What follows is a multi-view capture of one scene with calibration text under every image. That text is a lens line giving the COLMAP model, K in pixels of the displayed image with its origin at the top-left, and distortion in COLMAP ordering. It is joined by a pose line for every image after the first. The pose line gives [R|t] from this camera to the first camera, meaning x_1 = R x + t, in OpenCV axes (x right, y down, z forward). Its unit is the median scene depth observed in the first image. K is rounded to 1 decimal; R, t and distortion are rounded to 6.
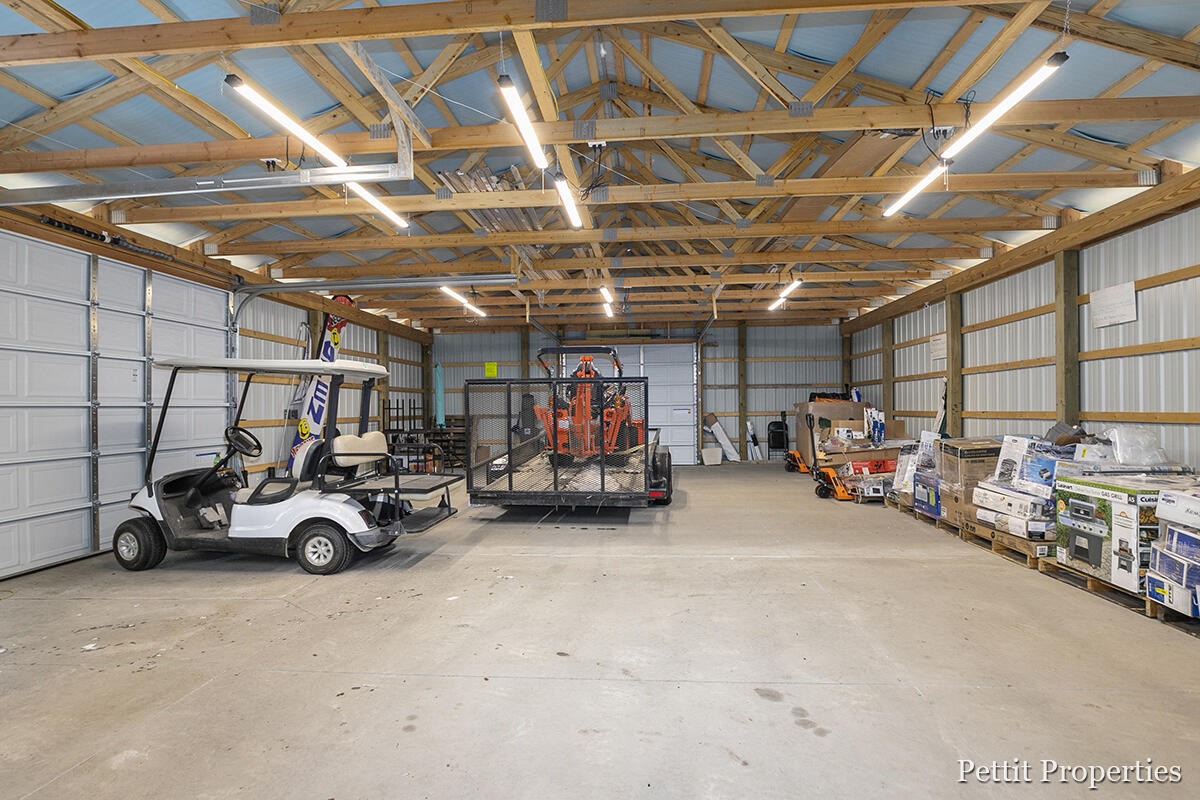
lens RADIAL K [[604.9, 0, 599.0], [0, 604.9, 401.5], [0, 0, 1]] dist [-0.005490, -0.000508]
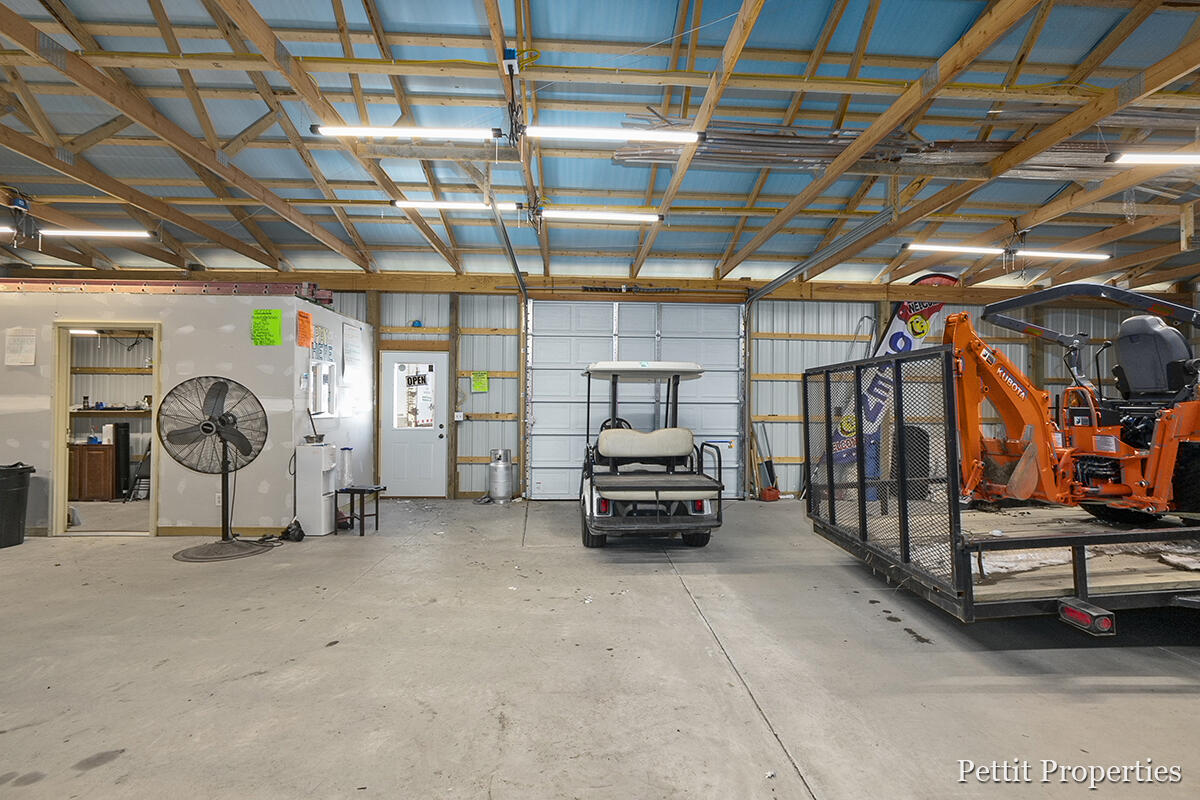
lens RADIAL K [[553.8, 0, 601.8], [0, 553.8, 399.4], [0, 0, 1]] dist [-0.003510, 0.001605]
pose [[0.128242, 0.002752, -0.991739, 0.623398], [-0.000680, 0.999996, 0.002687, -0.002480], [0.991743, 0.000330, 0.128244, 0.887381]]
